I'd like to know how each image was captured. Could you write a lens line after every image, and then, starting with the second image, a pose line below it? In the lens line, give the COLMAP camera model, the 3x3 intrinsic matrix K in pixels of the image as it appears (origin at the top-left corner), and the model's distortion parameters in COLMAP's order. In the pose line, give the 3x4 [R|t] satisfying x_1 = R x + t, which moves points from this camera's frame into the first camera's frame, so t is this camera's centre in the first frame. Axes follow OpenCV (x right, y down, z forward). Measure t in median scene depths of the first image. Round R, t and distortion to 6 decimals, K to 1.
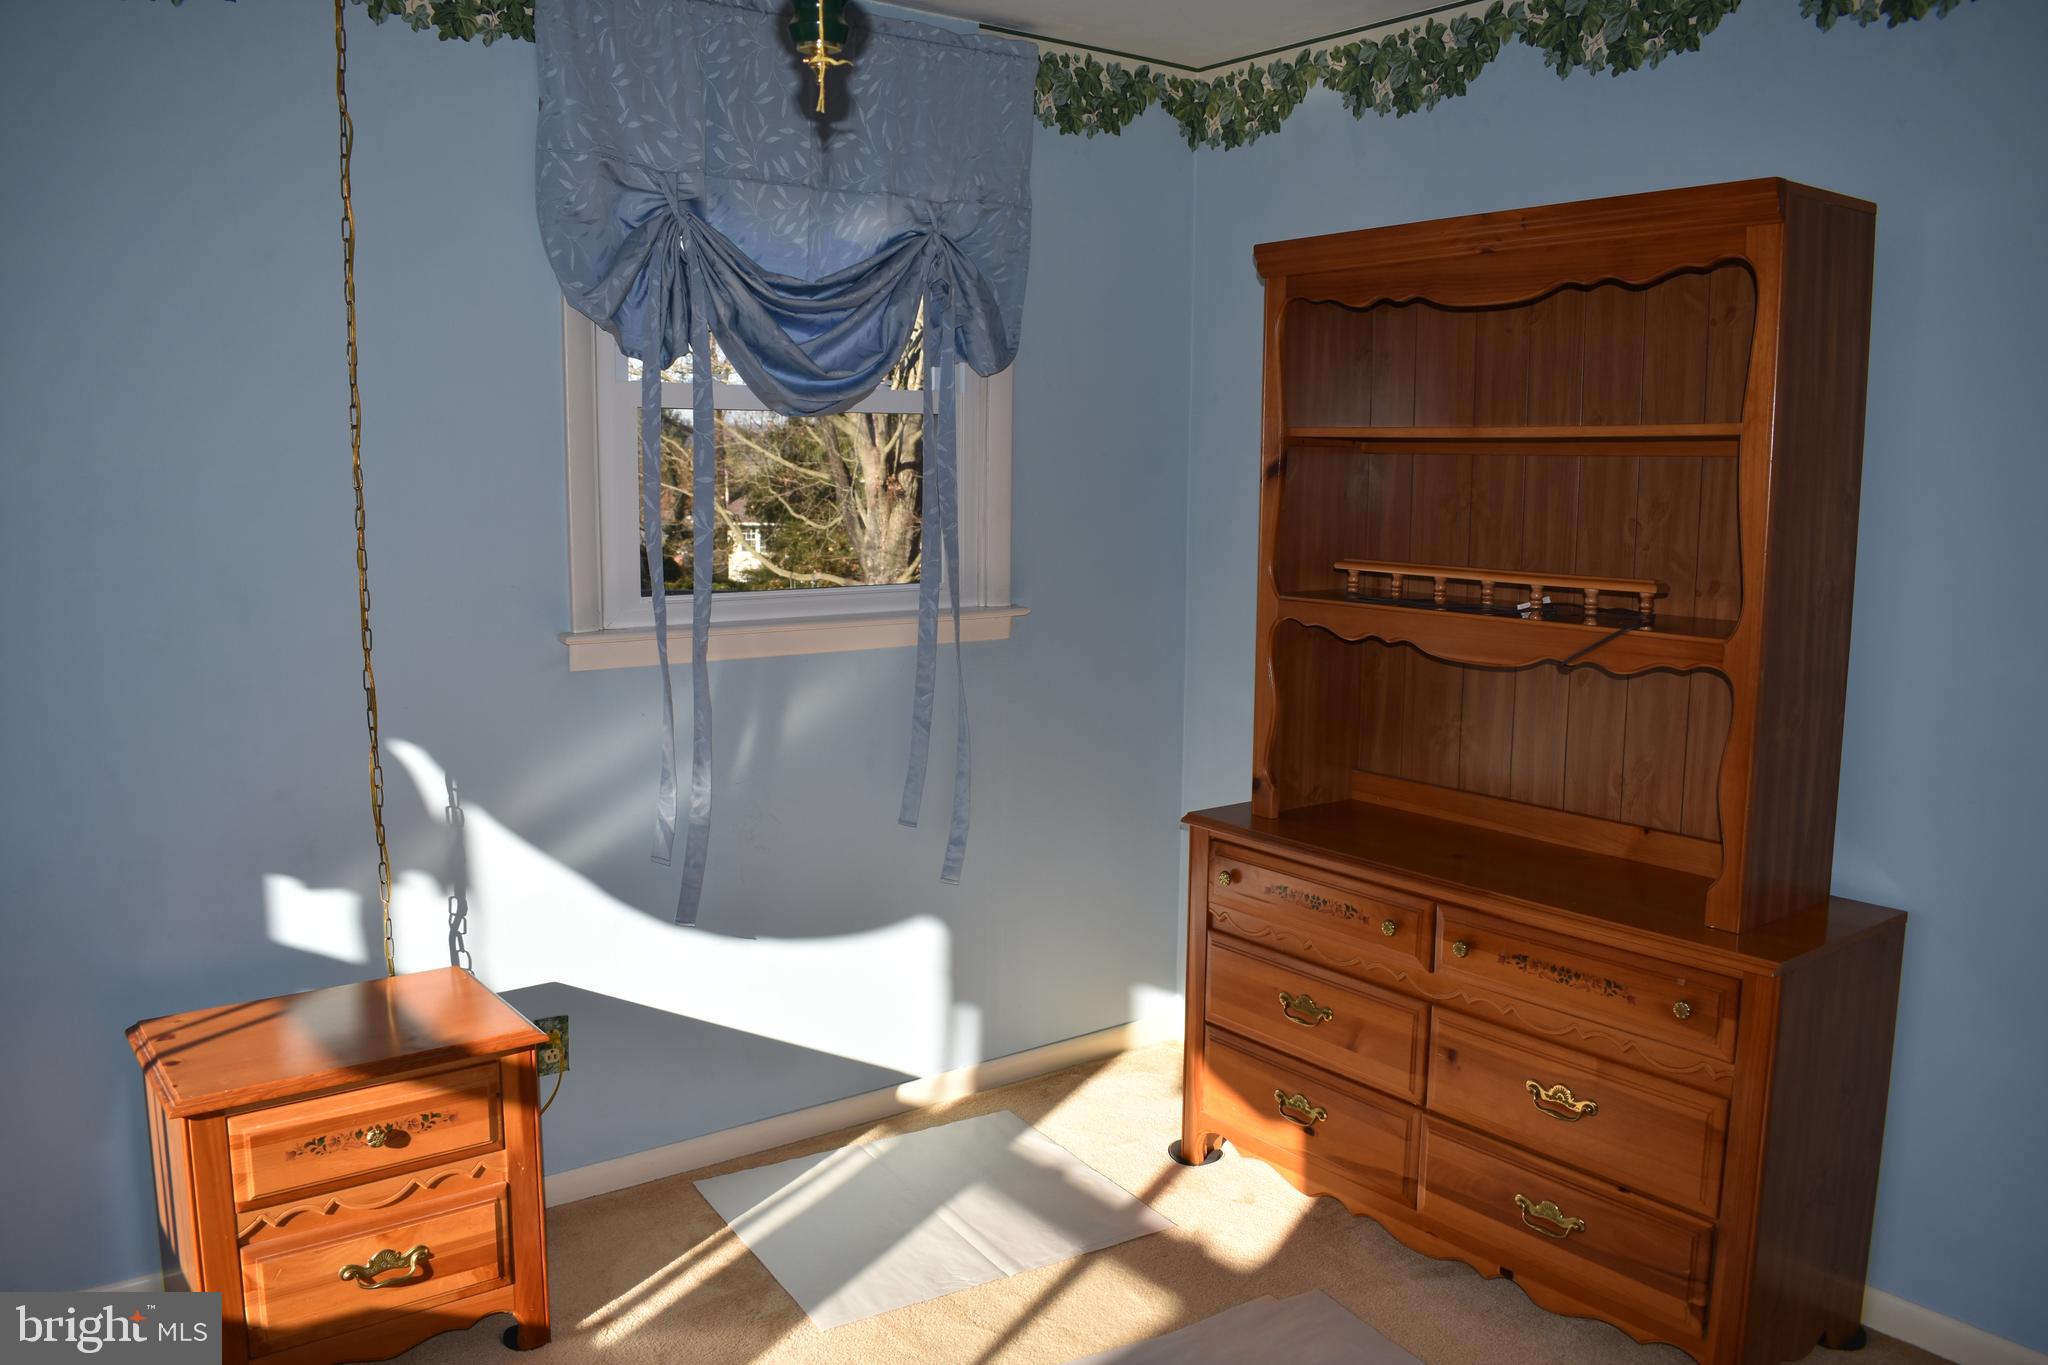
lens RADIAL K [[1599.6, 0, 1009.7], [0, 1599.6, 681.3], [0, 0, 1]] dist [-0.095722, 0.018343]
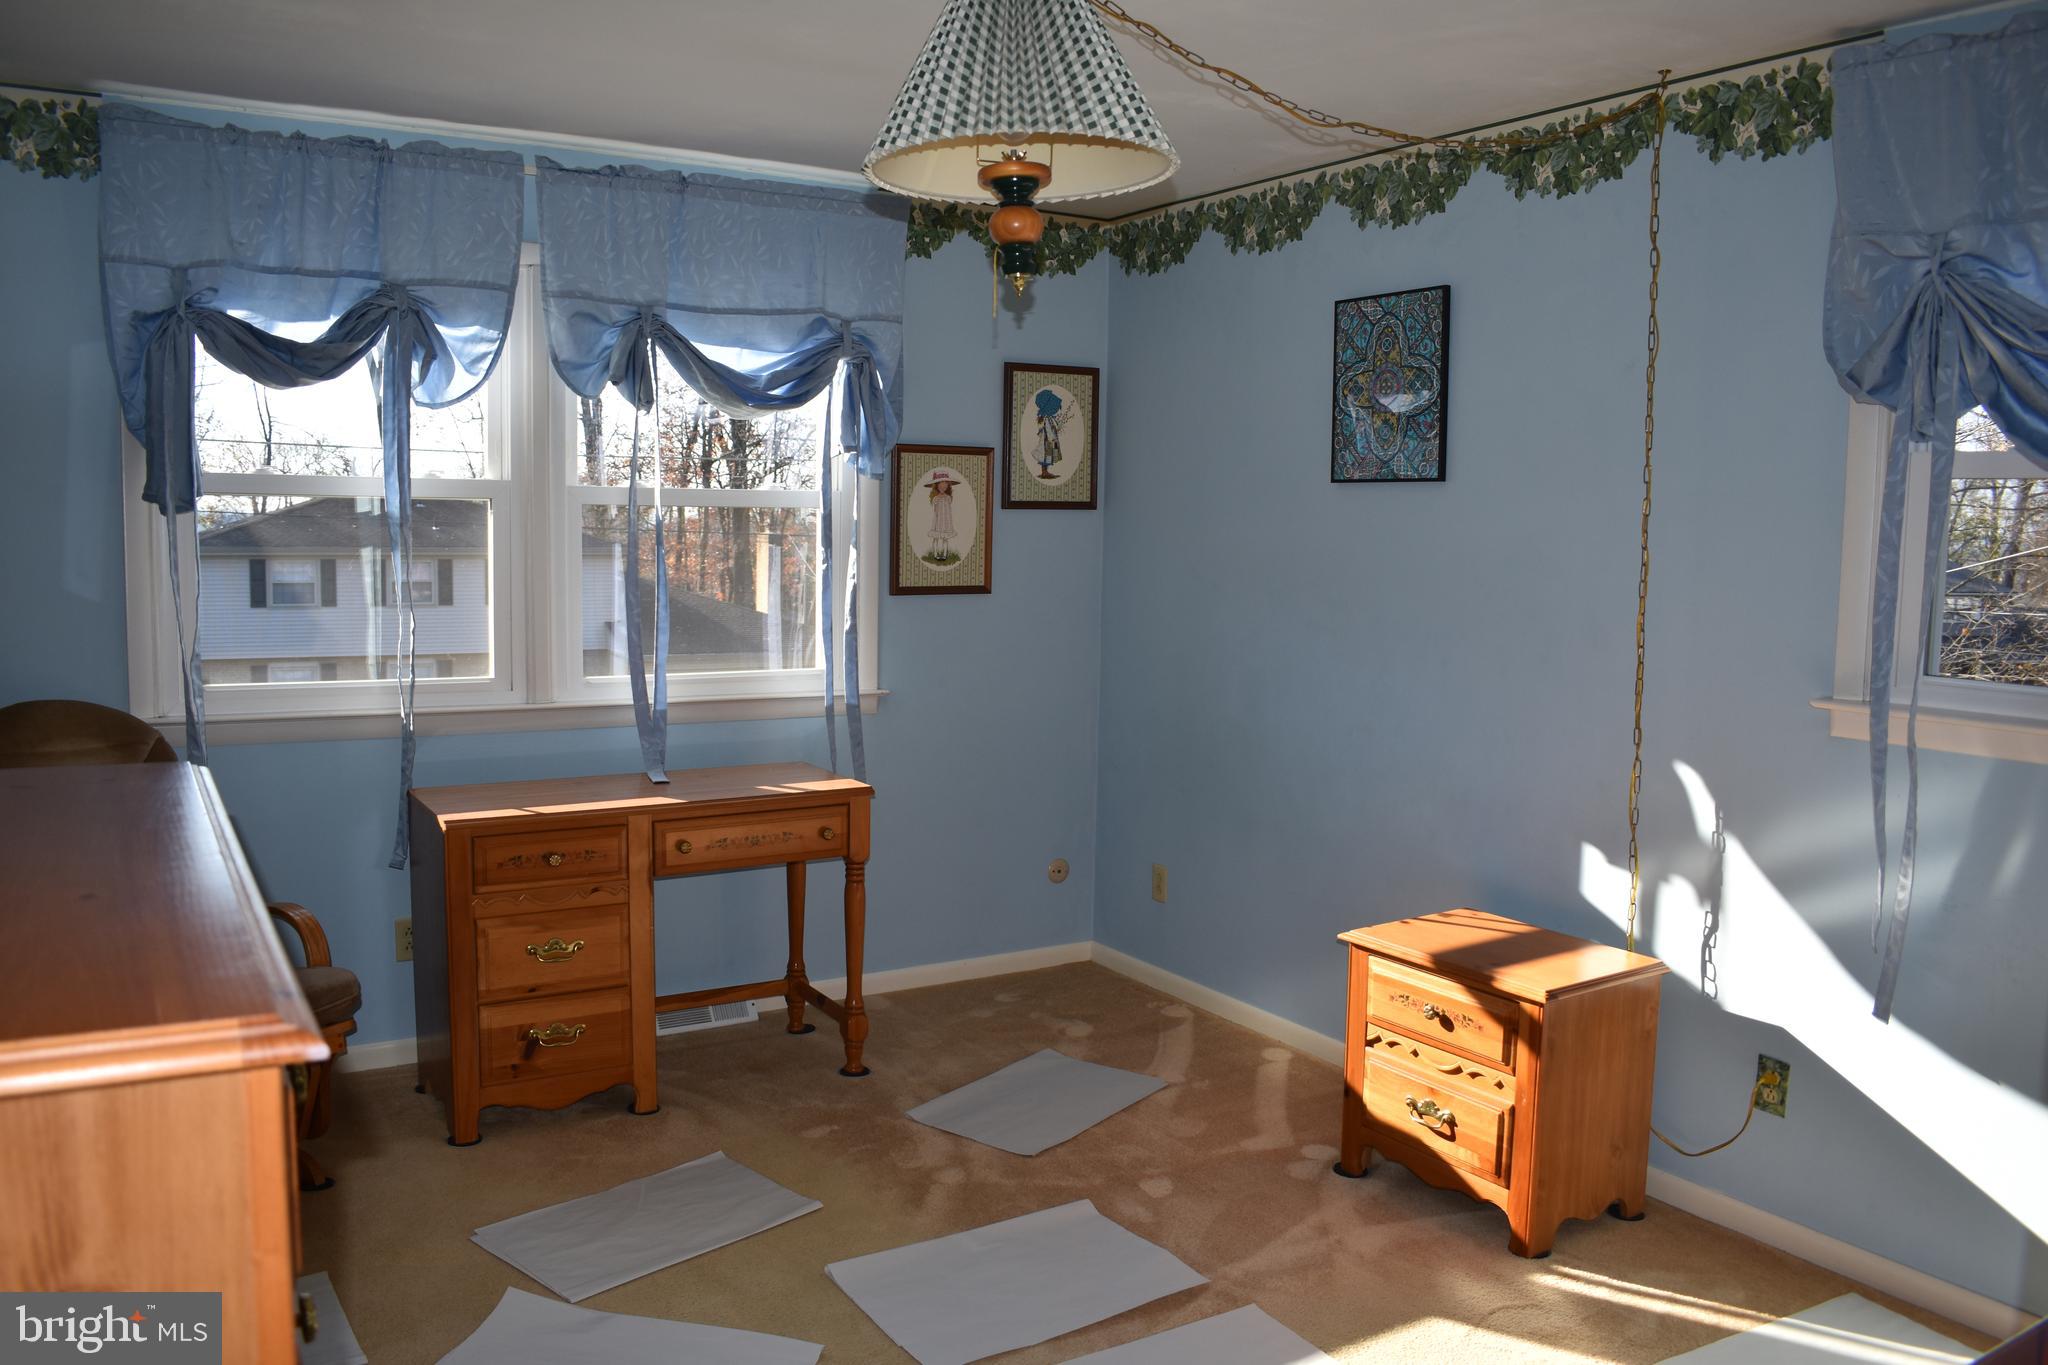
lens RADIAL K [[1599.6, 0, 1009.7], [0, 1599.6, 681.3], [0, 0, 1]] dist [-0.095722, 0.018343]
pose [[-0.085932, 0.092959, -0.991955, 0.821229], [-0.156087, 0.982087, 0.105556, -0.068670], [0.983998, 0.163902, -0.069883, 0.579675]]
